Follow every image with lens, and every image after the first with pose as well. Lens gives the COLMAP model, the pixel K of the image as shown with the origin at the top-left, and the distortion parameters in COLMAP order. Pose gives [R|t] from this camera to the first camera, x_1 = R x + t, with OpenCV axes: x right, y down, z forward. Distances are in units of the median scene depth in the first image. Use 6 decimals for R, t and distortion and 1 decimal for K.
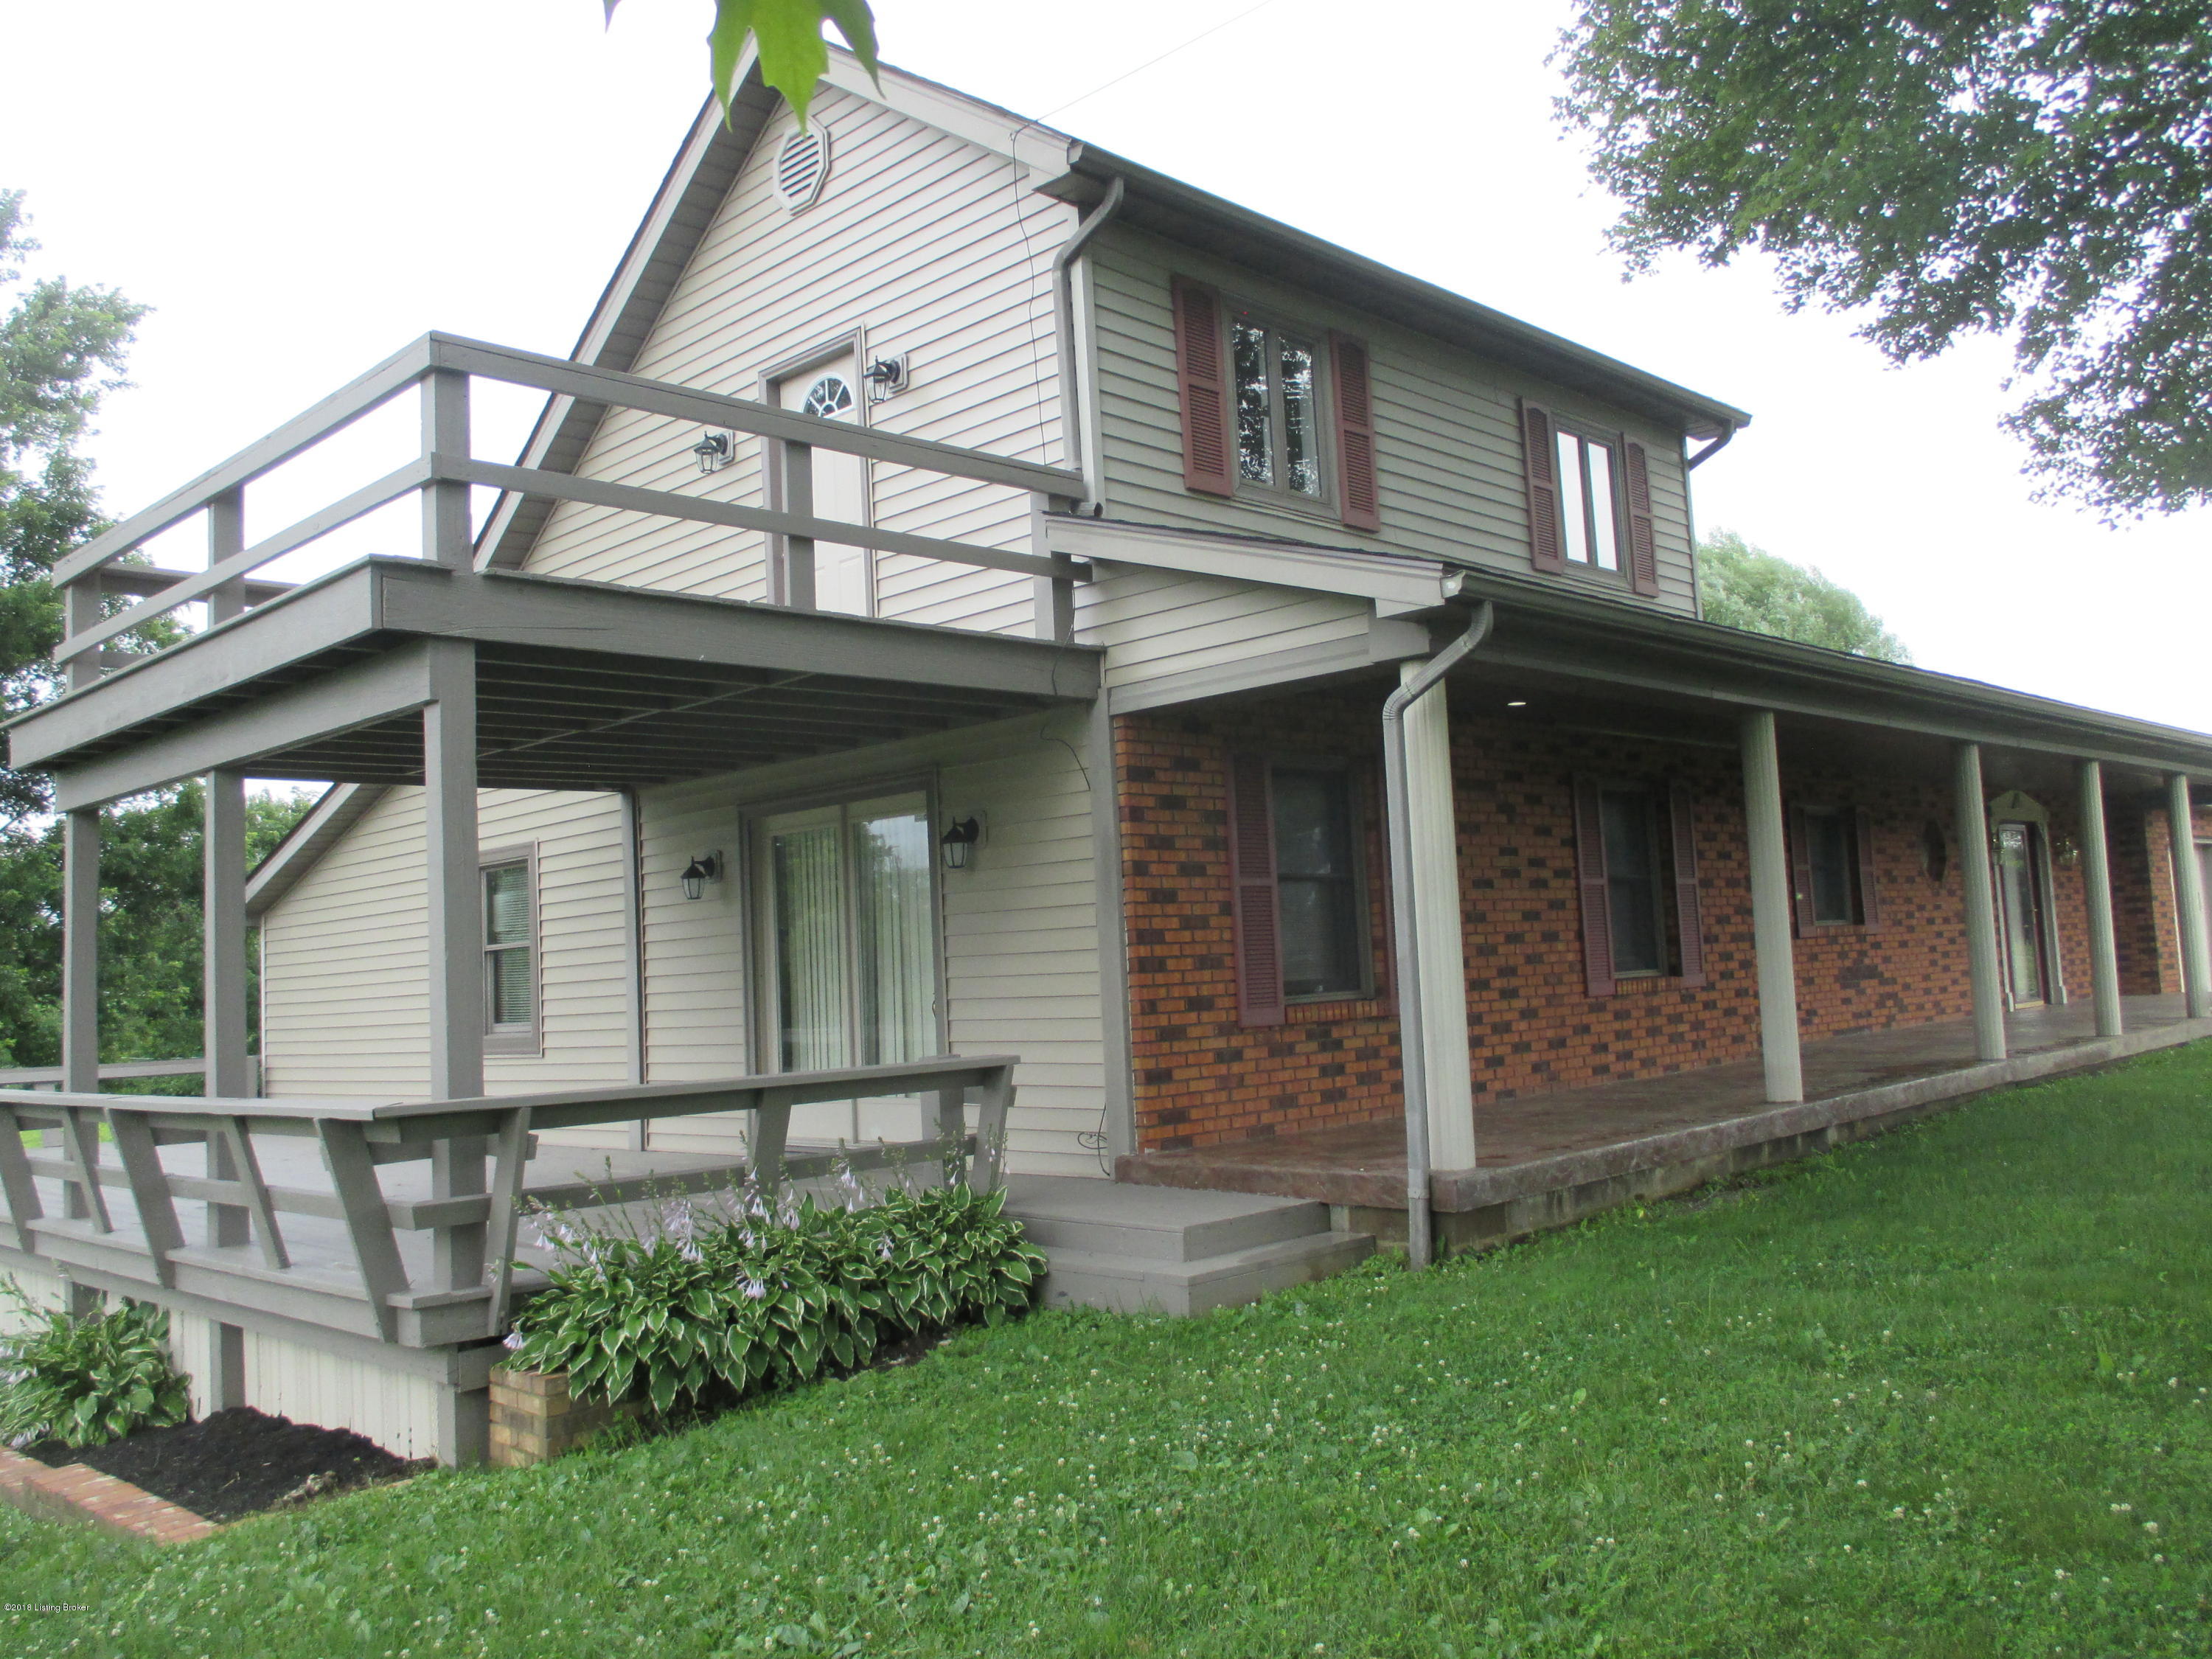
lens RADIAL K [[1856.5, 0, 1106.0], [0, 1856.5, 829.5], [0, 0, 1]] dist [-0.007777, 0.005226]
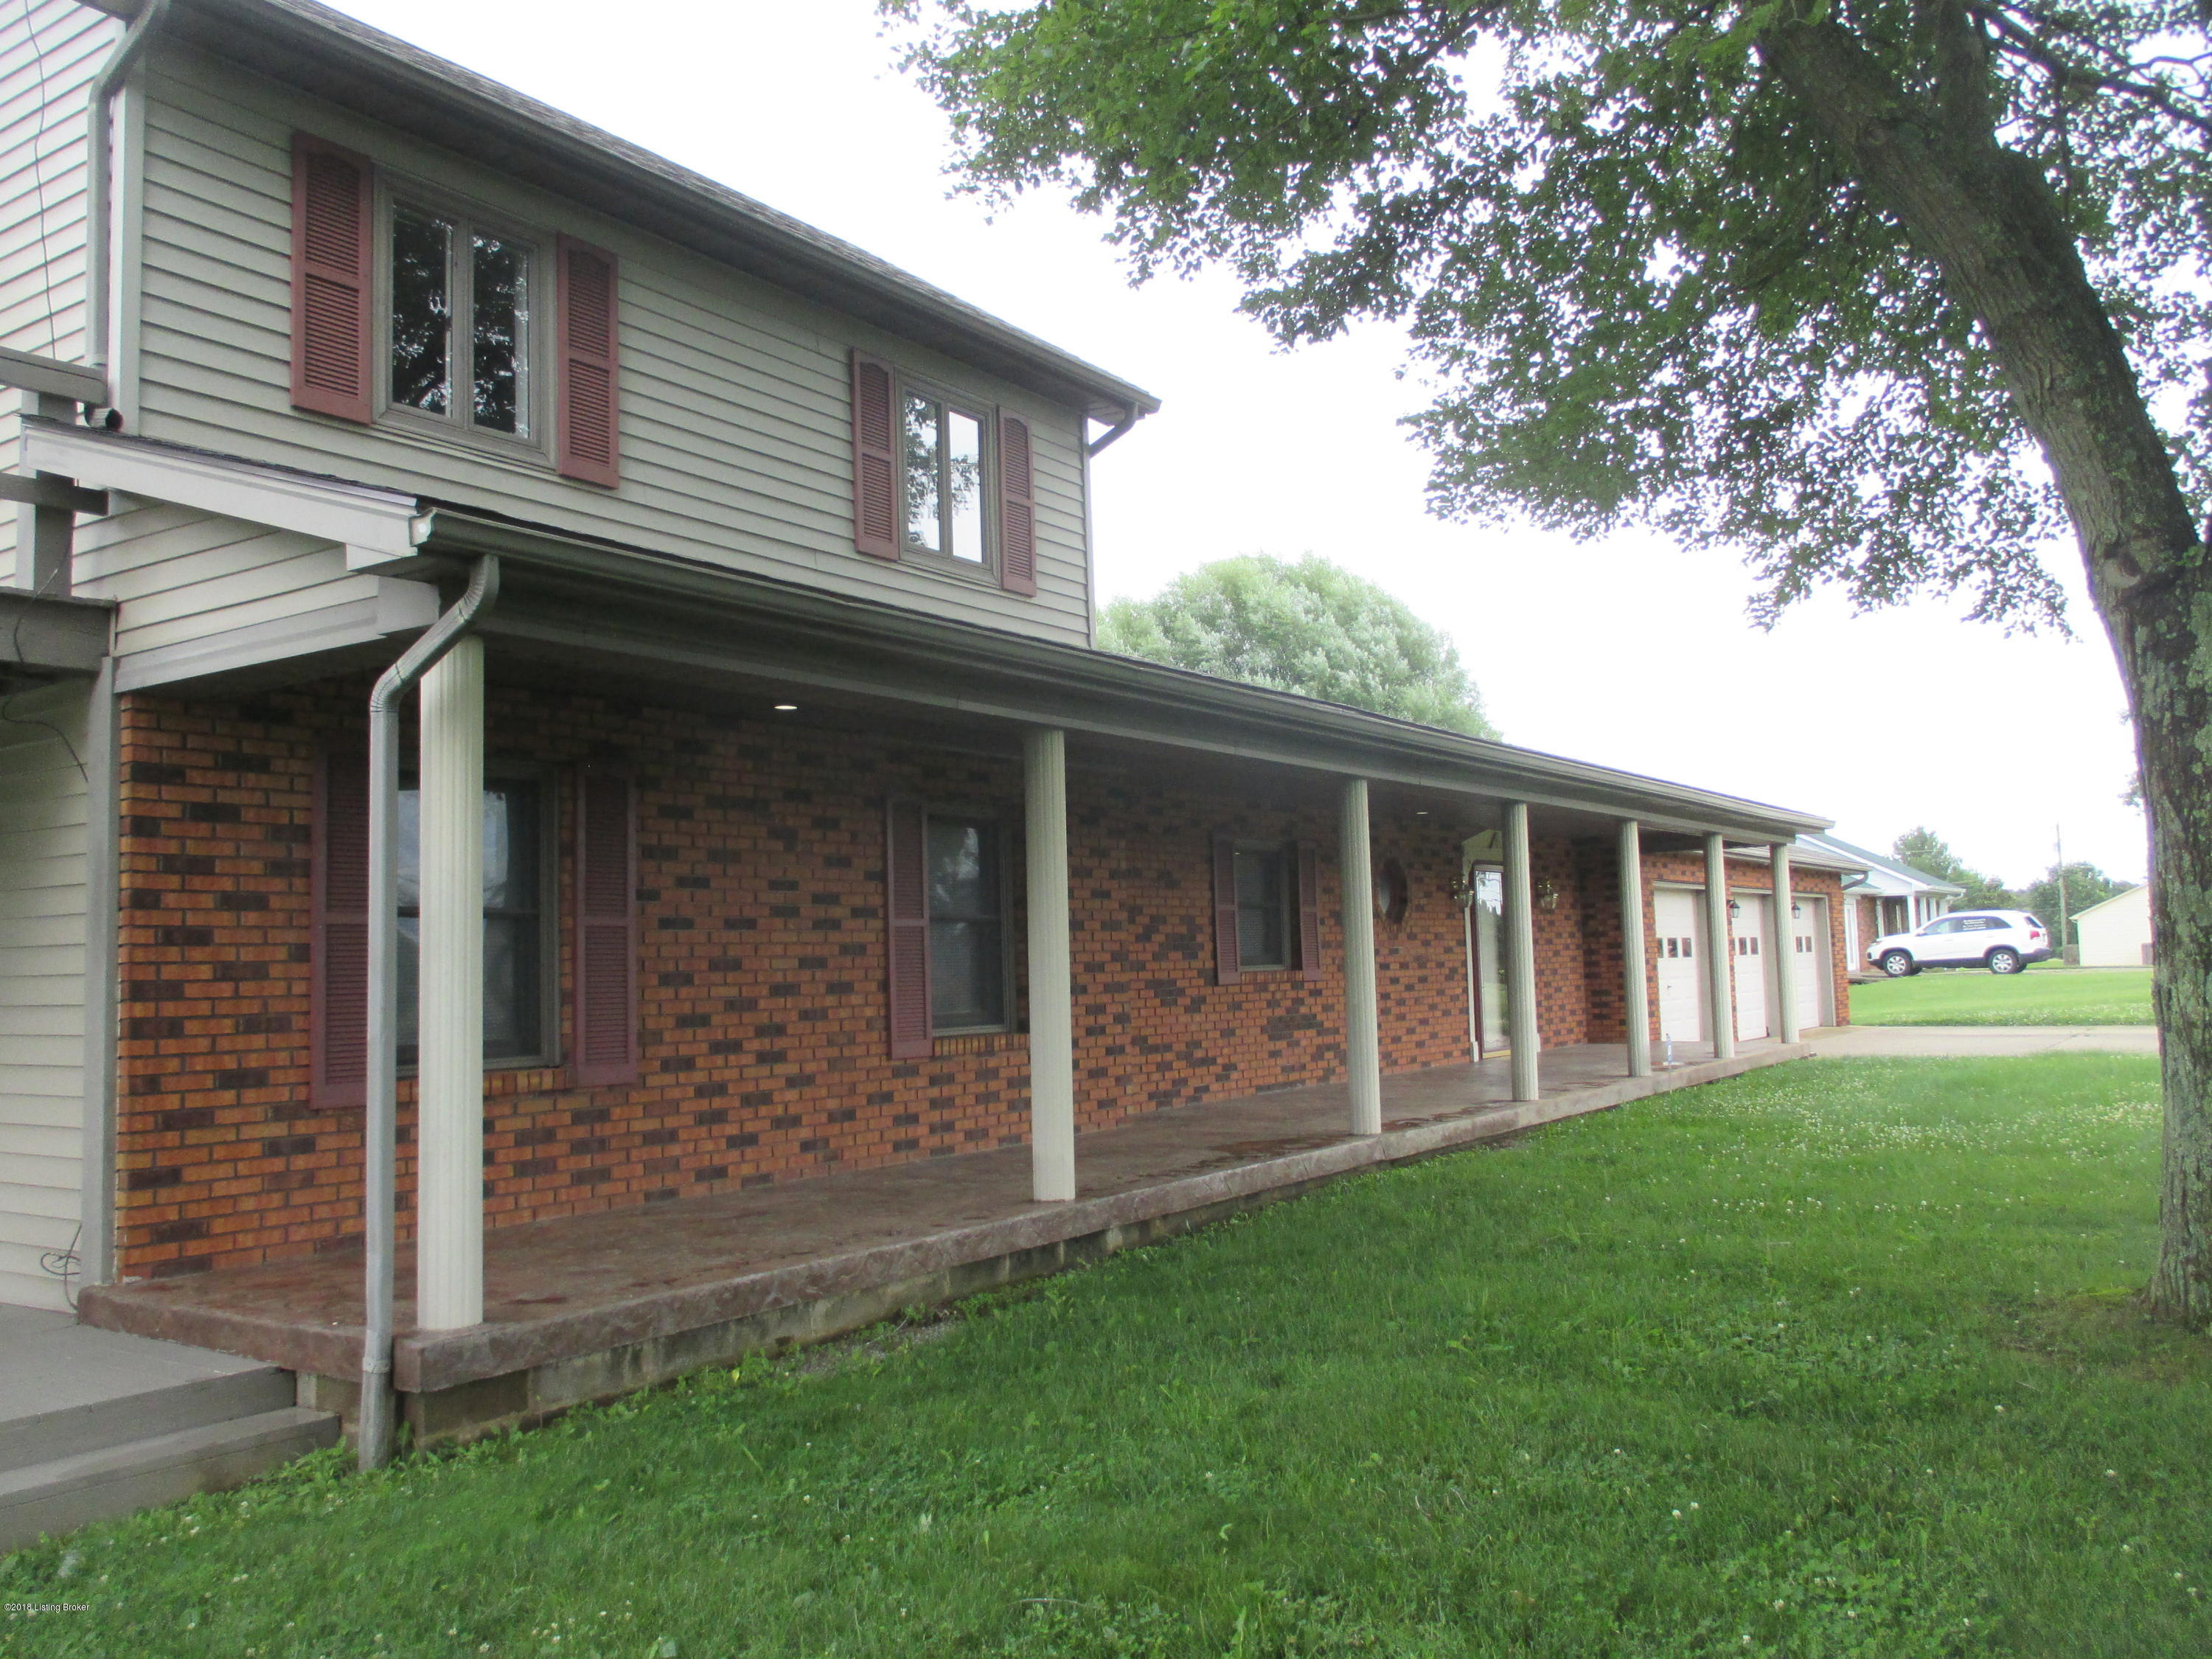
lens RADIAL K [[1812.1, 0, 1101.7], [0, 1812.1, 822.1], [0, 0, 1]] dist [-0.017653, 0.000612]
pose [[0.986118, 0.037373, 0.161787, 0.249054], [-0.036276, 0.999294, -0.009726, -0.015139], [-0.162036, 0.003722, 0.986778, 0.195459]]
